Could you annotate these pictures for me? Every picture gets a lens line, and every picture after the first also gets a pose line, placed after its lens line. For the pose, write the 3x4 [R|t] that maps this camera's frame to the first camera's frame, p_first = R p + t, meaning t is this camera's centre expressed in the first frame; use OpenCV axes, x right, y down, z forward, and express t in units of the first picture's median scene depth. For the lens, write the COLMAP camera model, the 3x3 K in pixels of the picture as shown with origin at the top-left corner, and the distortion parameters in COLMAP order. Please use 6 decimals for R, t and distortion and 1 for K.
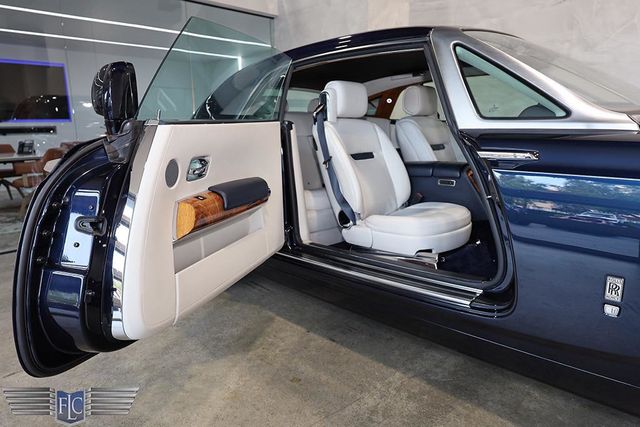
lens RADIAL K [[421.7, 0, 321.9], [0, 421.7, 215.3], [0, 0, 1]] dist [0.003247, 0.000173]
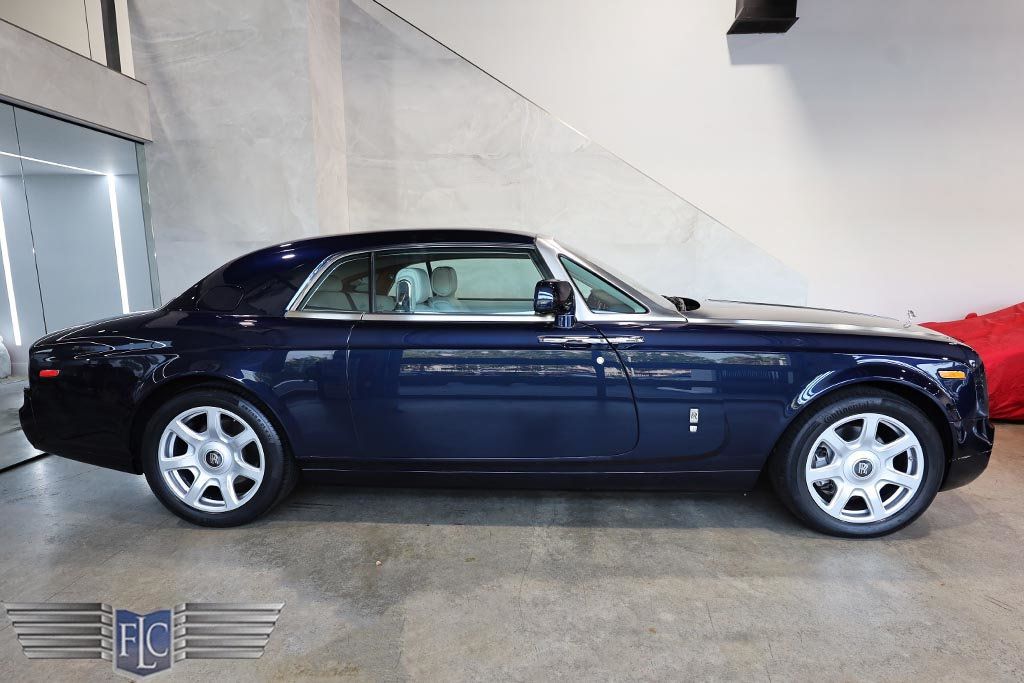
lens RADIAL K [[570.6, 0, 515.6], [0, 570.6, 370.5], [0, 0, 1]] dist [0.004028, -0.001577]
pose [[0.764888, -0.103076, 0.635863, -0.407812], [0.130865, 0.991395, 0.003290, -0.033703], [-0.630730, 0.080696, 0.771795, -0.105410]]
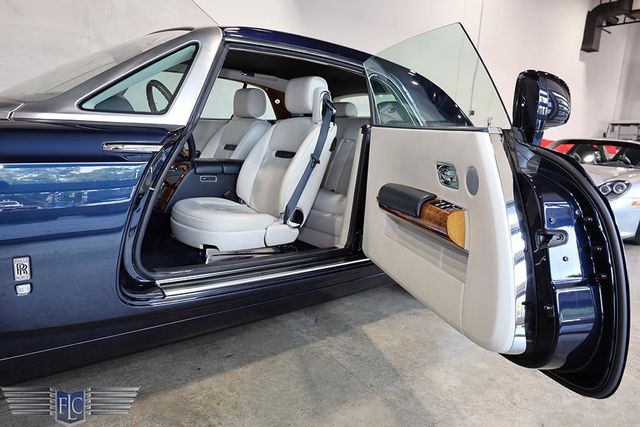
lens RADIAL K [[434.4, 0, 321.1], [0, 434.4, 213.5], [0, 0, 1]] dist [0.010870, 0.002589]
pose [[0.114188, -0.174372, 0.978036, -0.473106], [0.162426, 0.974506, 0.154779, -0.068637], [-0.980091, 0.141184, 0.139599, 0.362815]]
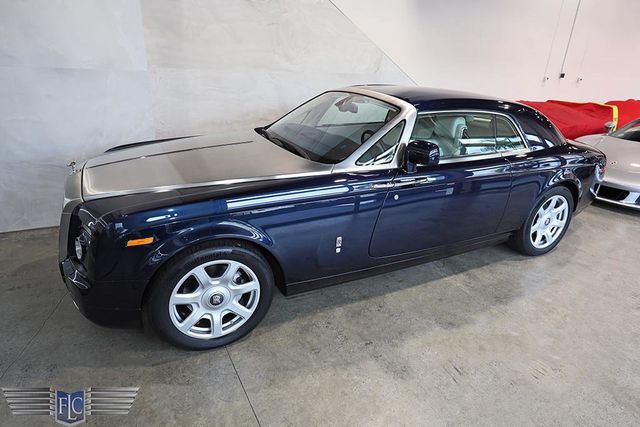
lens RADIAL K [[391.4, 0, 319.9], [0, 391.4, 211.3], [0, 0, 1]] dist [0.003592, 0.002256]
pose [[0.299250, -0.330110, 0.895252, -0.798945], [0.157462, 0.942469, 0.294887, -0.278061], [-0.941092, 0.052723, 0.334014, 0.441555]]
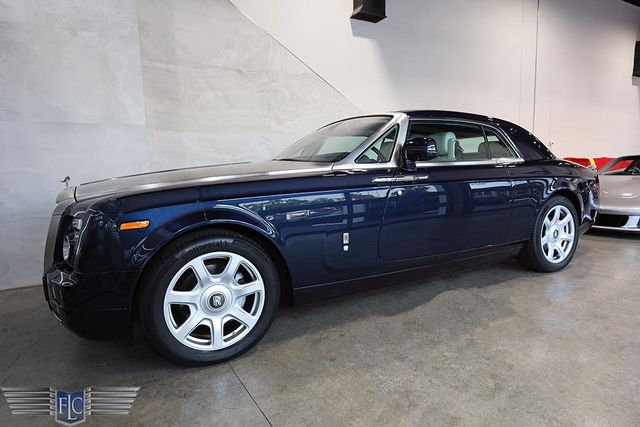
lens RADIAL K [[391.4, 0, 319.9], [0, 391.4, 211.3], [0, 0, 1]] dist [0.003592, 0.002256]
pose [[0.267211, -0.109101, 0.957442, -0.819648], [0.230563, 0.971950, 0.046406, -0.096697], [-0.935649, 0.208351, 0.284871, 0.490260]]
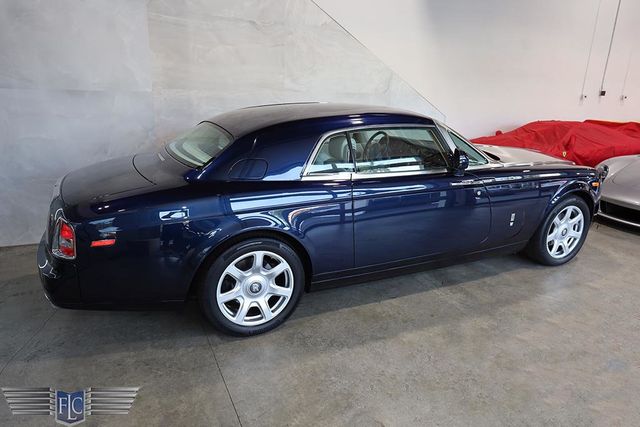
lens RADIAL K [[452.7, 0, 318.7], [0, 452.7, 208.1], [0, 0, 1]] dist [0.006698, 0.001504]
pose [[0.356341, -0.244843, 0.901706, -0.924987], [0.162812, 0.966563, 0.198113, -0.257620], [-0.920062, 0.076212, 0.384289, 0.322344]]
